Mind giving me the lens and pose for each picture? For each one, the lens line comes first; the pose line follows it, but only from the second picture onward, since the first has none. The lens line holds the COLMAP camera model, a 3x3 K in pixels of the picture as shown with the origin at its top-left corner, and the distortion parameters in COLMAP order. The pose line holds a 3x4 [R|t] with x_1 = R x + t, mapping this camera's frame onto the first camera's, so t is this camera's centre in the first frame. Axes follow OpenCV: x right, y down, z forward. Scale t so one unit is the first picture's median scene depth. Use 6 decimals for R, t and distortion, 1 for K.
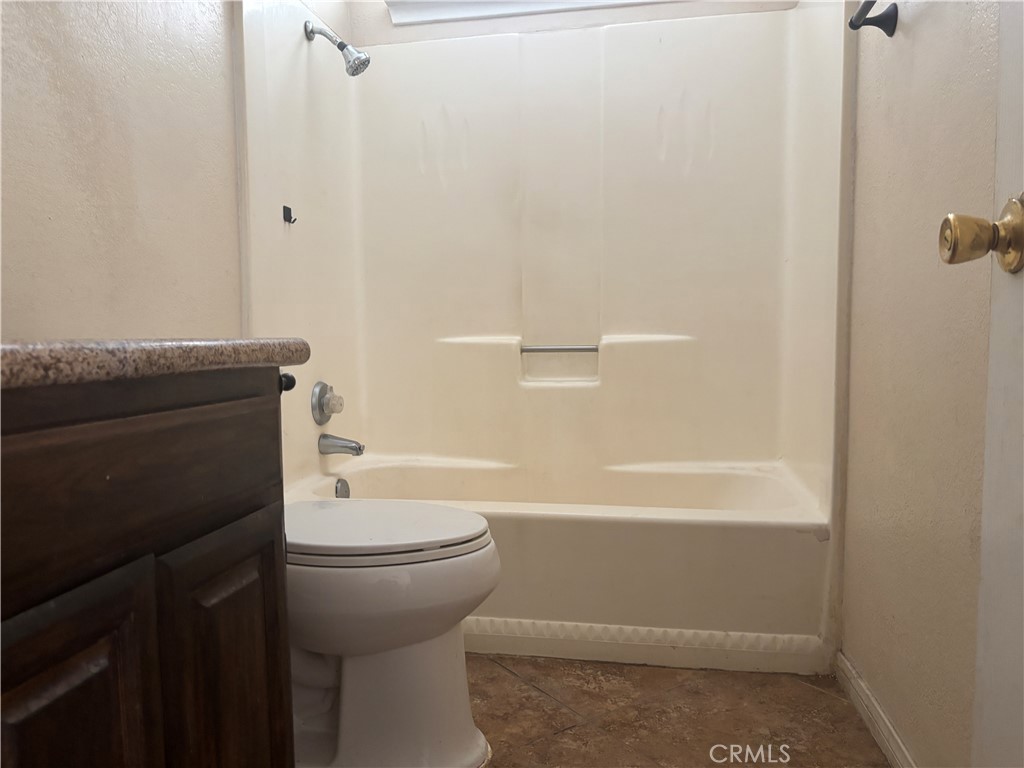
lens RADIAL K [[778.8, 0, 504.1], [0, 778.8, 406.6], [0, 0, 1]] dist [0.044207, -0.054582]
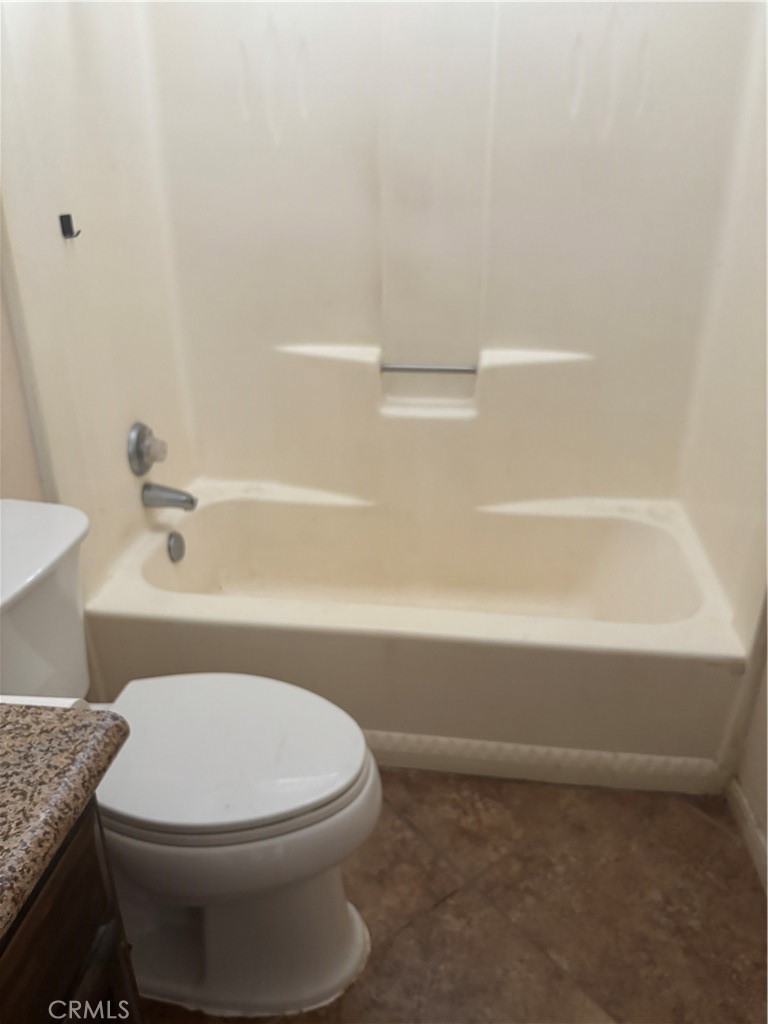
lens RADIAL K [[778.8, 0, 373.6], [0, 778.8, 512.9], [0, 0, 1]] dist [0.044207, -0.054582]
pose [[0.998615, -0.019096, 0.049030, -0.038987], [0.000701, 0.936562, 0.350501, -0.296715], [-0.052613, -0.349981, 0.935278, 0.249823]]
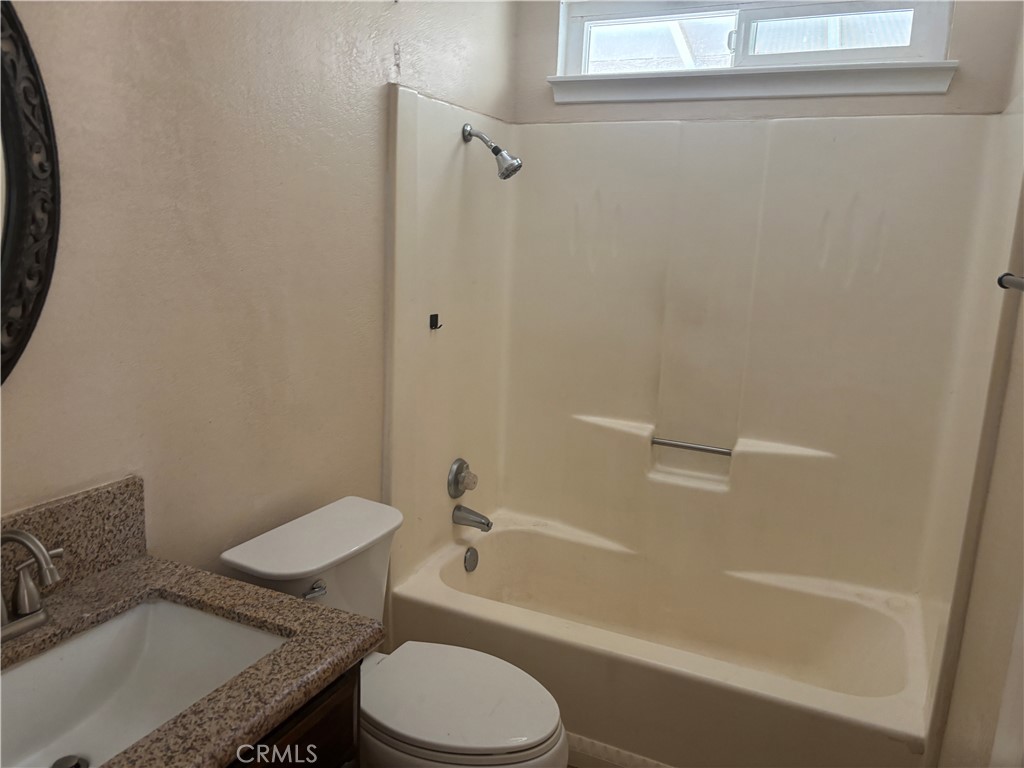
lens RADIAL K [[778.8, 0, 504.6], [0, 778.8, 382.5], [0, 0, 1]] dist [0.044207, -0.054582]
pose [[0.965694, 0.098725, -0.240184, 0.098168], [-0.068927, 0.989186, 0.129463, -0.363127], [0.250368, -0.108466, 0.962056, -0.016791]]
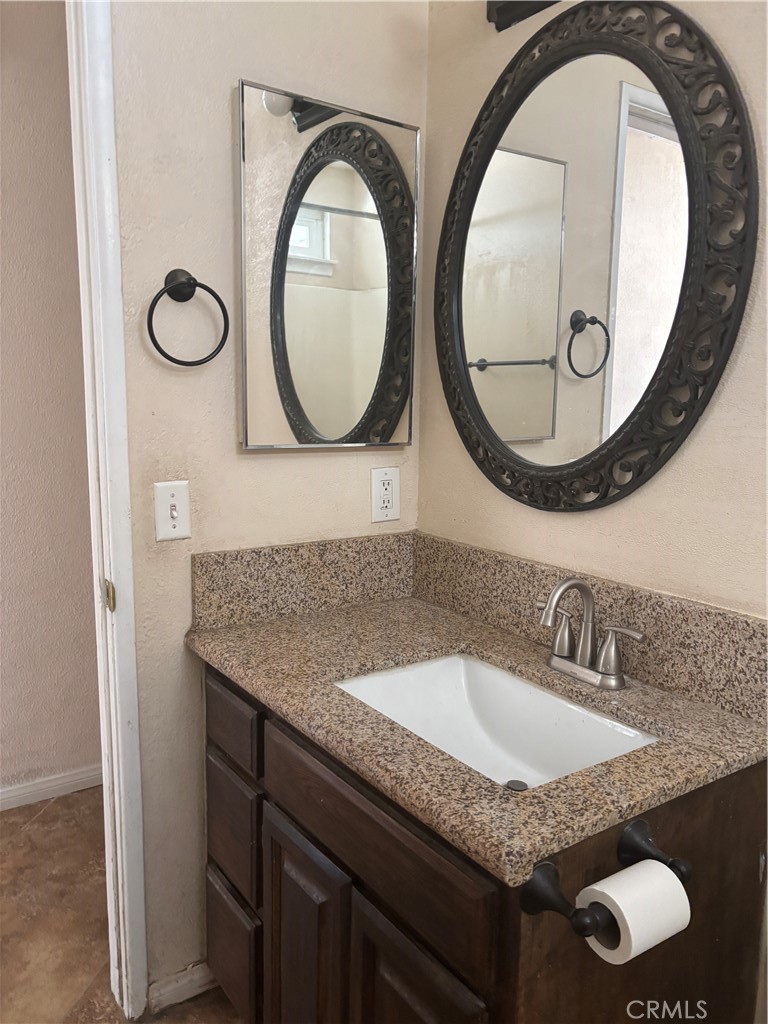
lens RADIAL K [[778.8, 0, 393.0], [0, 778.8, 512.1], [0, 0, 1]] dist [0.044207, -0.054582]
pose [[-0.694618, 0.104875, -0.711693, 0.185912], [-0.062270, 0.976837, 0.204723, -0.329882], [0.716679, 0.186522, -0.671998, 0.809795]]
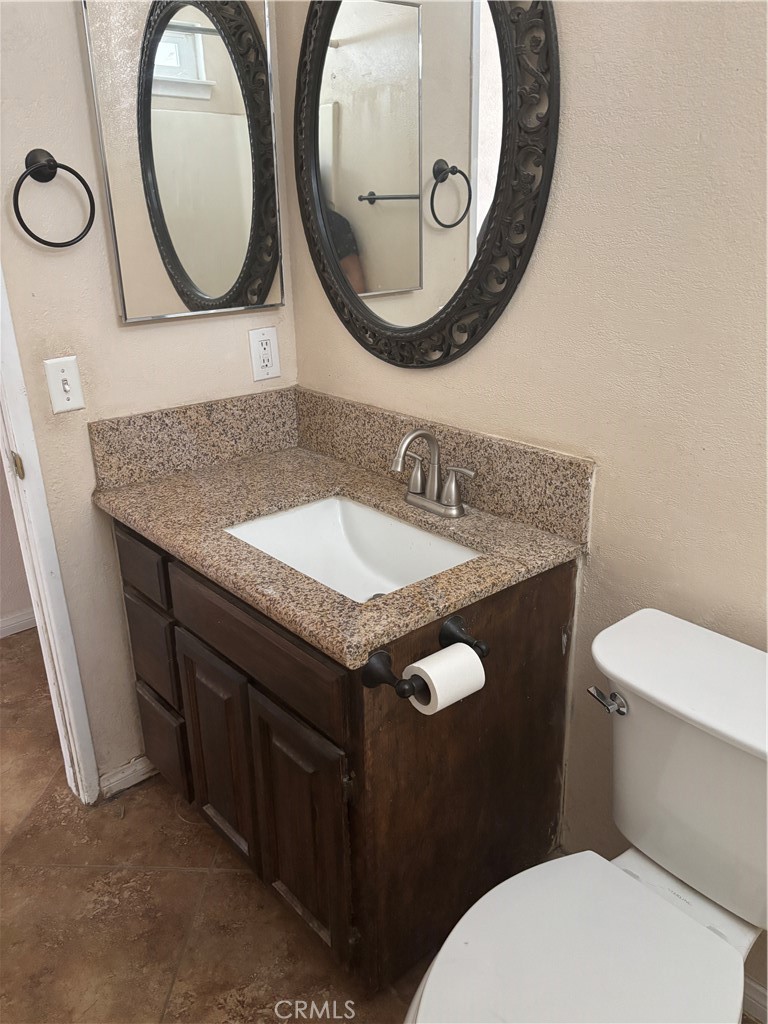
lens RADIAL K [[778.8, 0, 373.4], [0, 778.8, 512.7], [0, 0, 1]] dist [0.044207, -0.054582]
pose [[-0.626886, 0.301231, -0.718522, 0.231751], [-0.028618, 0.912708, 0.407610, -0.392509], [0.778585, 0.276088, -0.563543, 0.917846]]
